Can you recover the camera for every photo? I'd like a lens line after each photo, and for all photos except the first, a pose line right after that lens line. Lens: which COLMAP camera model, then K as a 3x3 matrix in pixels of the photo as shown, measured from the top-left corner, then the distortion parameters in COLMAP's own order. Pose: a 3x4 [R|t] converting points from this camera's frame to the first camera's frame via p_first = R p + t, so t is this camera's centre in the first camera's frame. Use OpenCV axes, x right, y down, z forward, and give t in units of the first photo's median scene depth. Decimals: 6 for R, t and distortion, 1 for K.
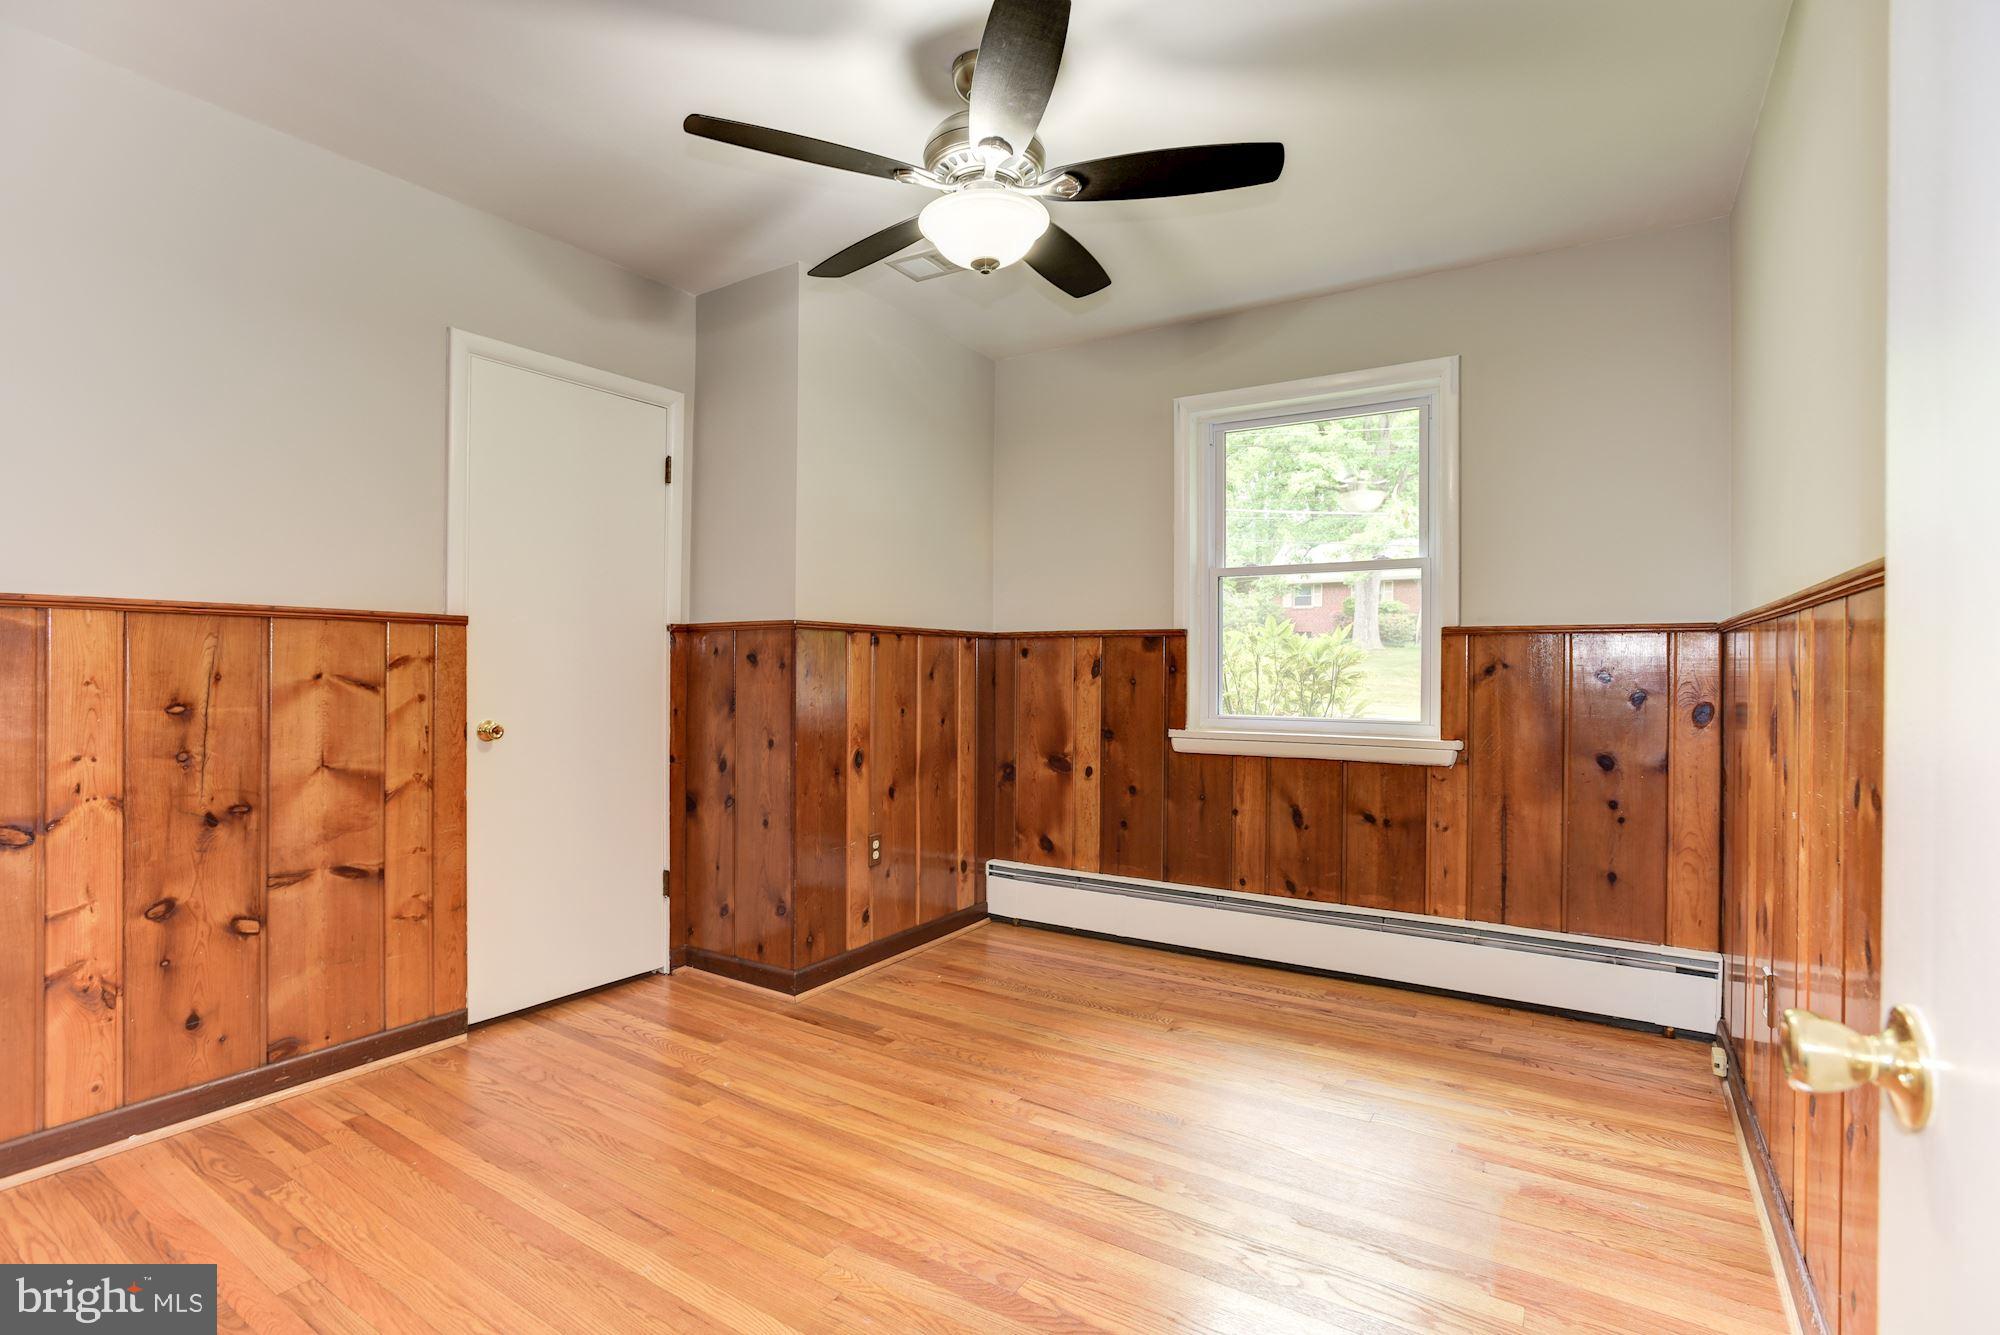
lens RADIAL K [[954.4, 0, 991.9], [0, 954.4, 662.9], [0, 0, 1]] dist [-0.053012, 0.022355]
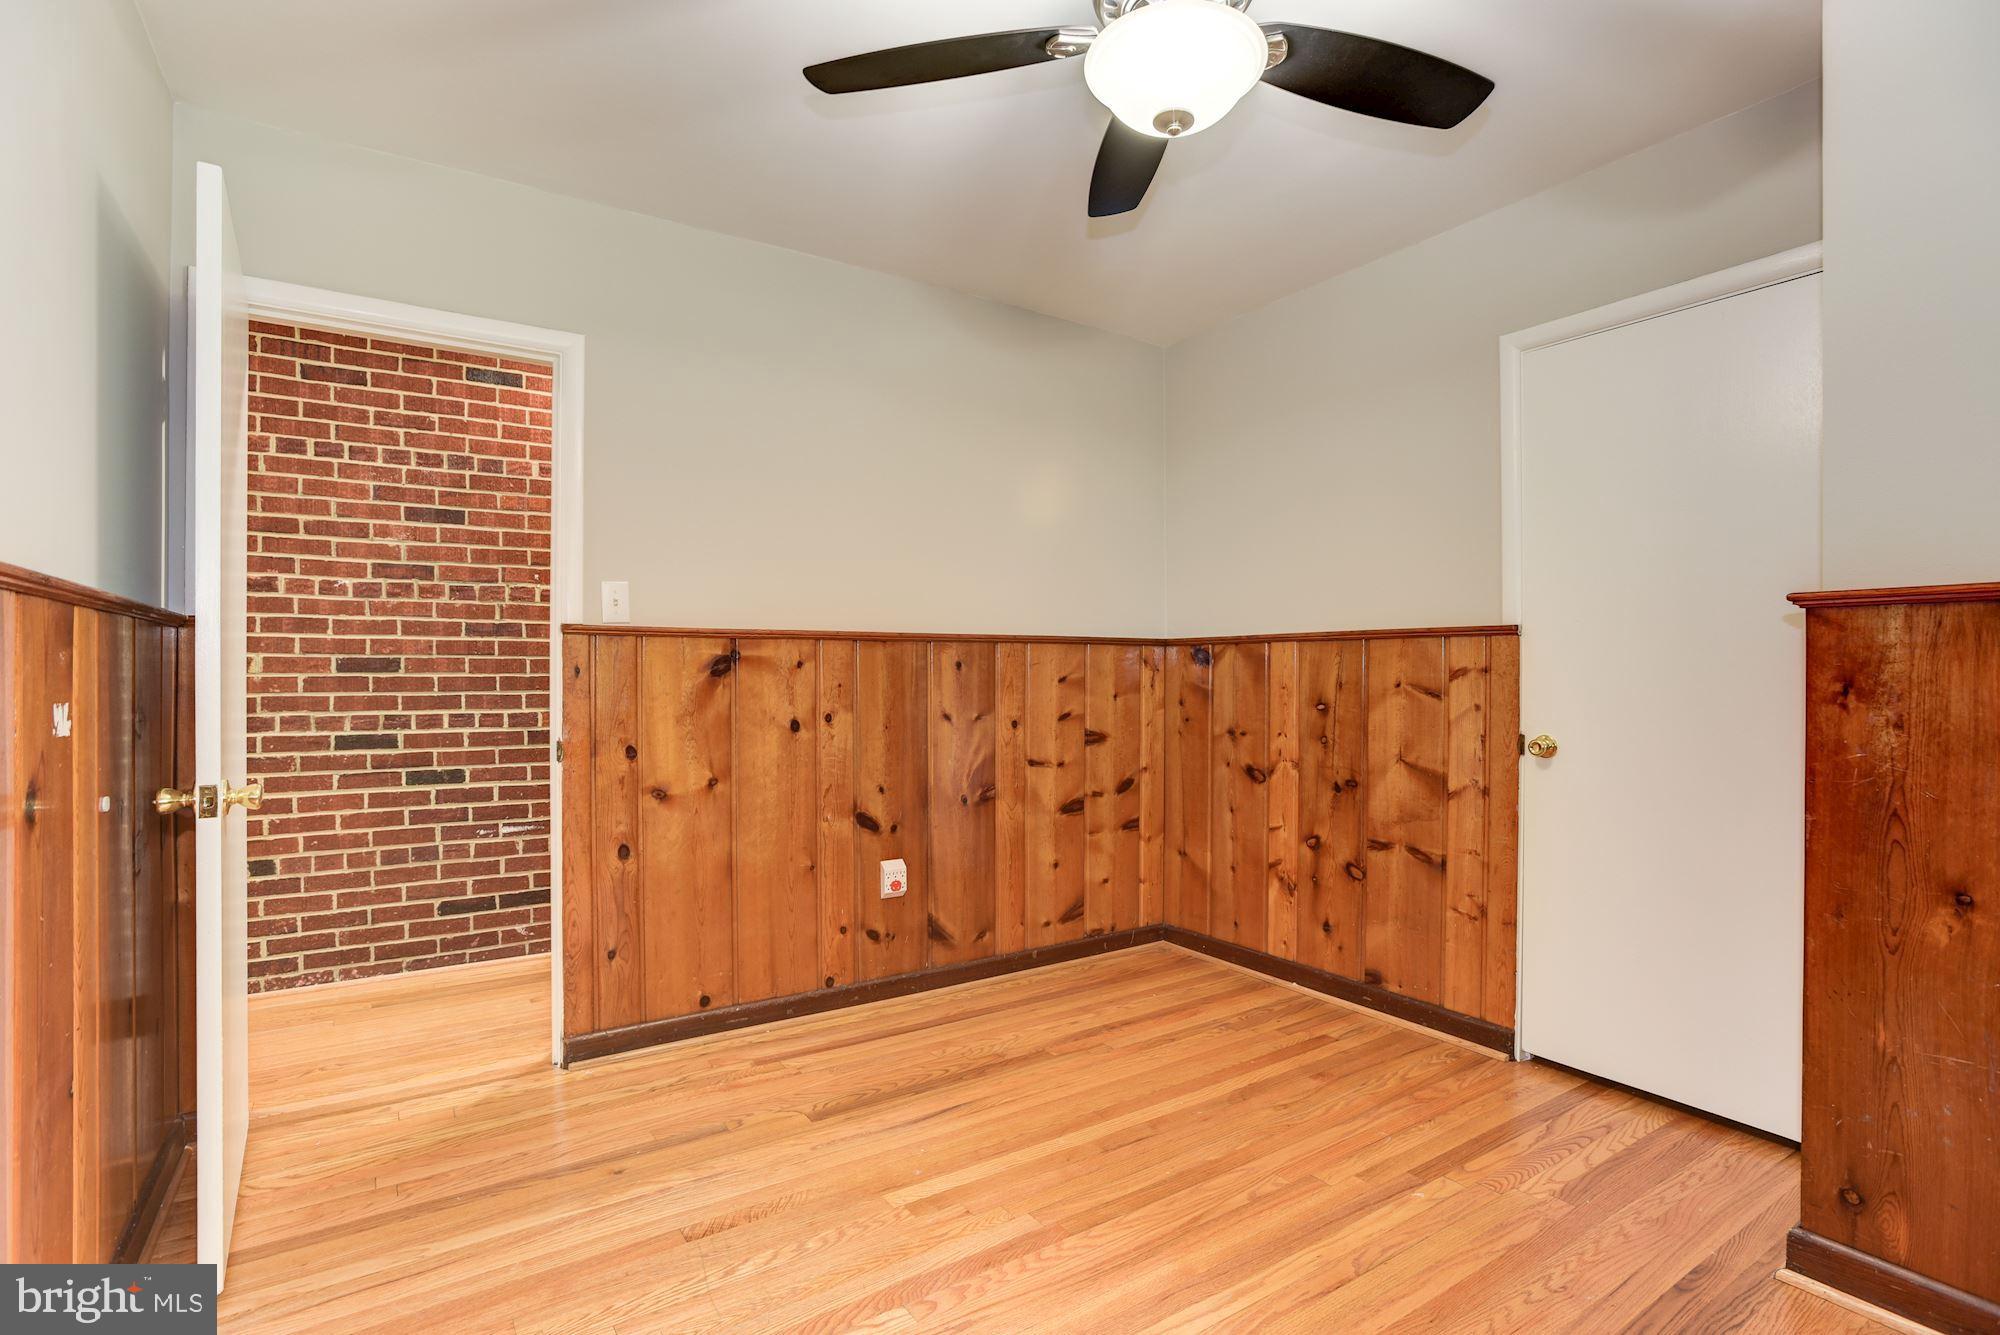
lens RADIAL K [[954.4, 0, 999.1], [0, 954.4, 672.4], [0, 0, 1]] dist [-0.053012, 0.022355]
pose [[-0.399232, -0.005105, -0.916836, 0.610147], [0.000700, 0.999983, -0.005872, 0.004868], [0.916850, -0.002986, -0.399221, 1.015077]]
